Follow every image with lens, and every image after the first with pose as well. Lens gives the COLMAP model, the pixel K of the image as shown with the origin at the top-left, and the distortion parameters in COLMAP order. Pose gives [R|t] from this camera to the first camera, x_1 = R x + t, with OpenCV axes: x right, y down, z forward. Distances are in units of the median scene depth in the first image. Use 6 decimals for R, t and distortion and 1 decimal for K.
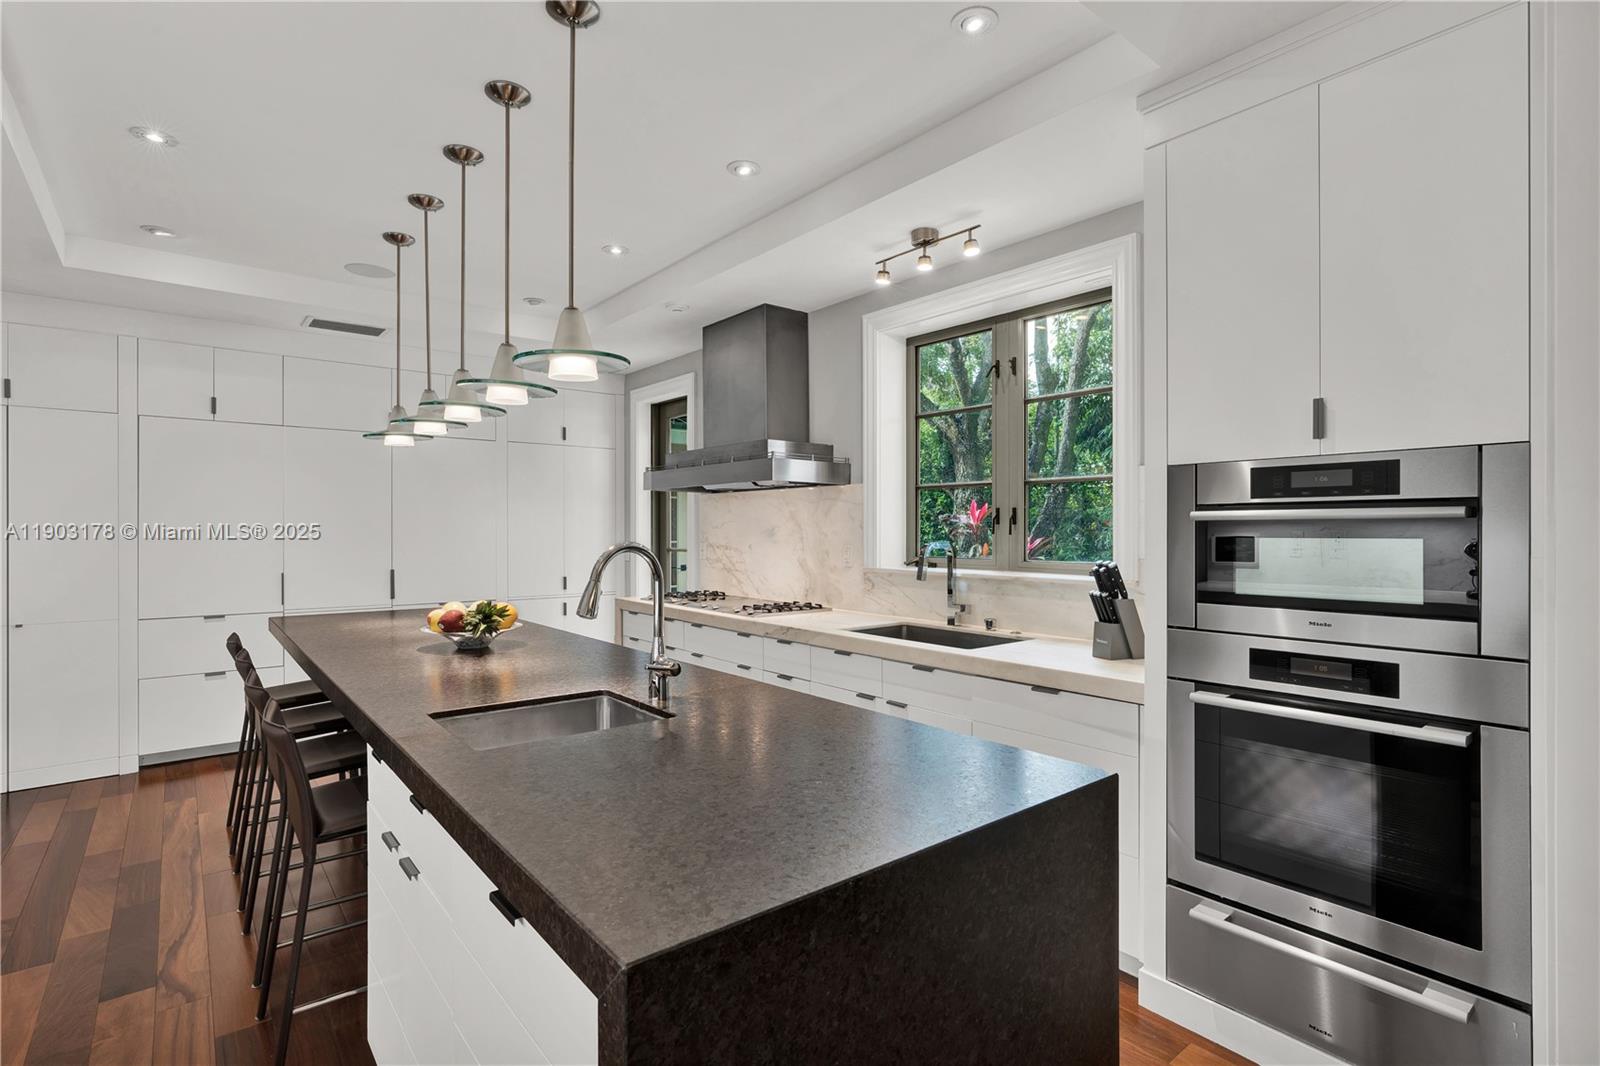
lens RADIAL K [[782.2, 0, 809.0], [0, 782.2, 533.1], [0, 0, 1]] dist [-0.005356, 0.000530]
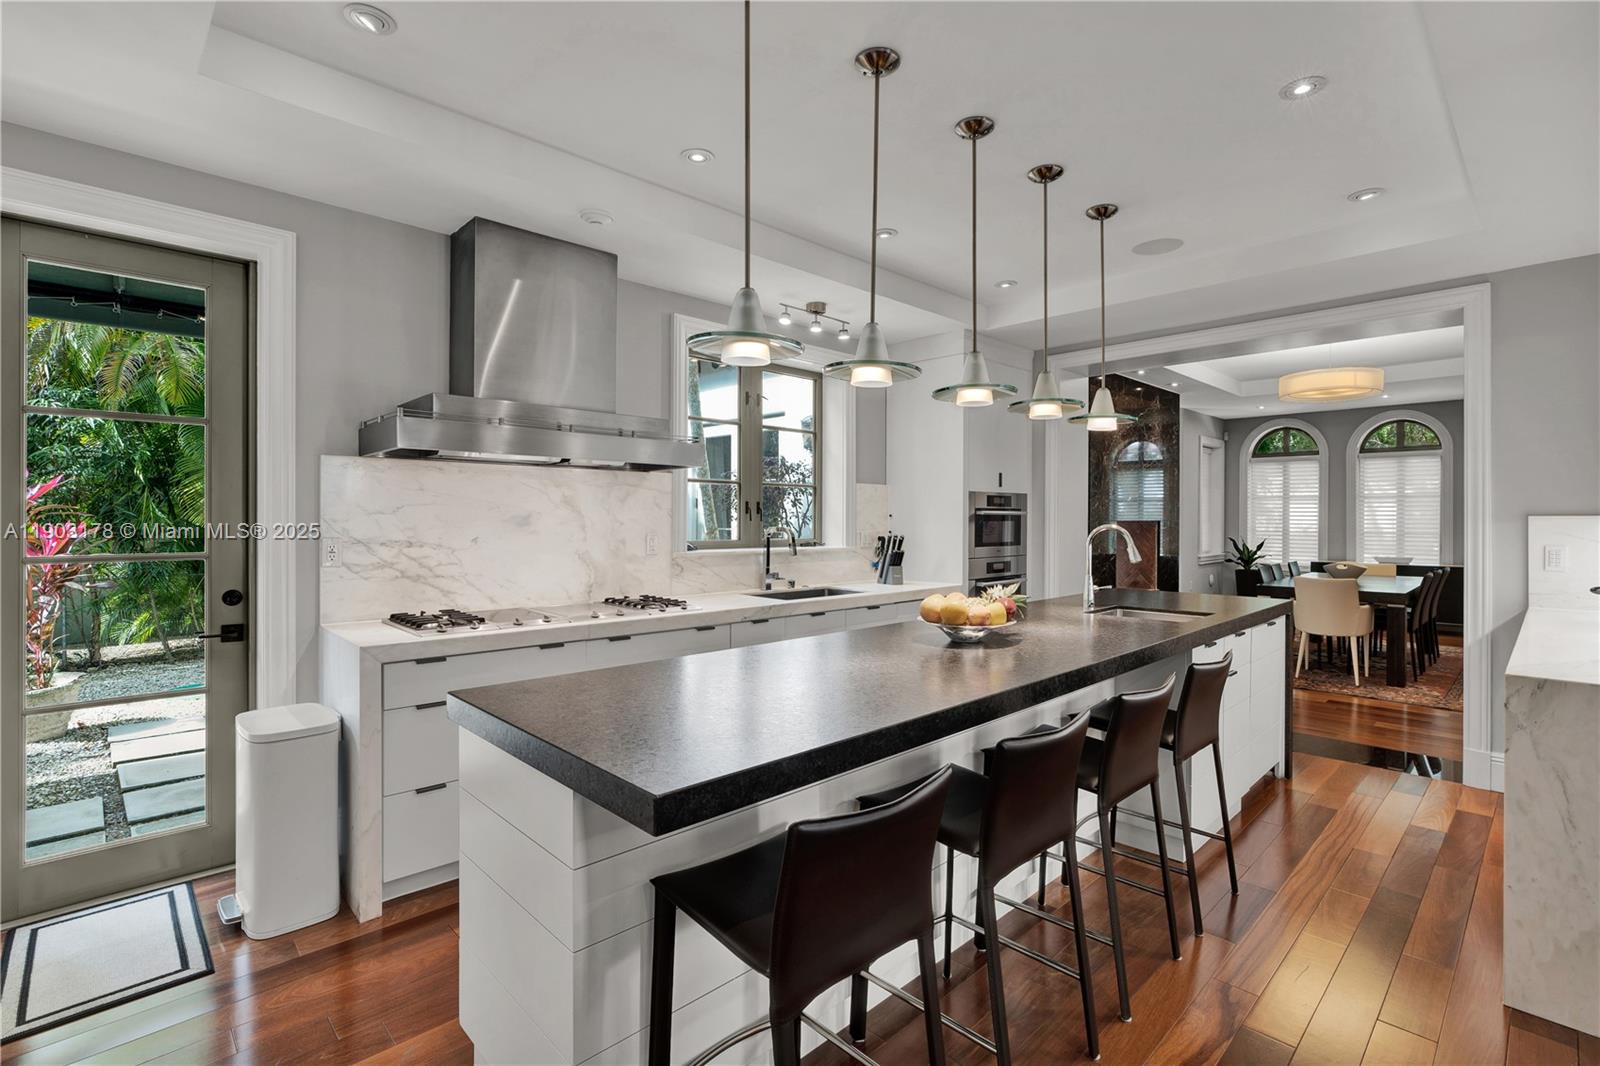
lens RADIAL K [[732.1, 0, 808.7], [0, 732.1, 524.9], [0, 0, 1]] dist [-0.002521, 0.000285]
pose [[-0.087534, -0.010604, 0.996105, -1.737679], [0.001114, 0.999942, 0.010742, -0.009192], [-0.996161, 0.002050, -0.087517, 1.700443]]
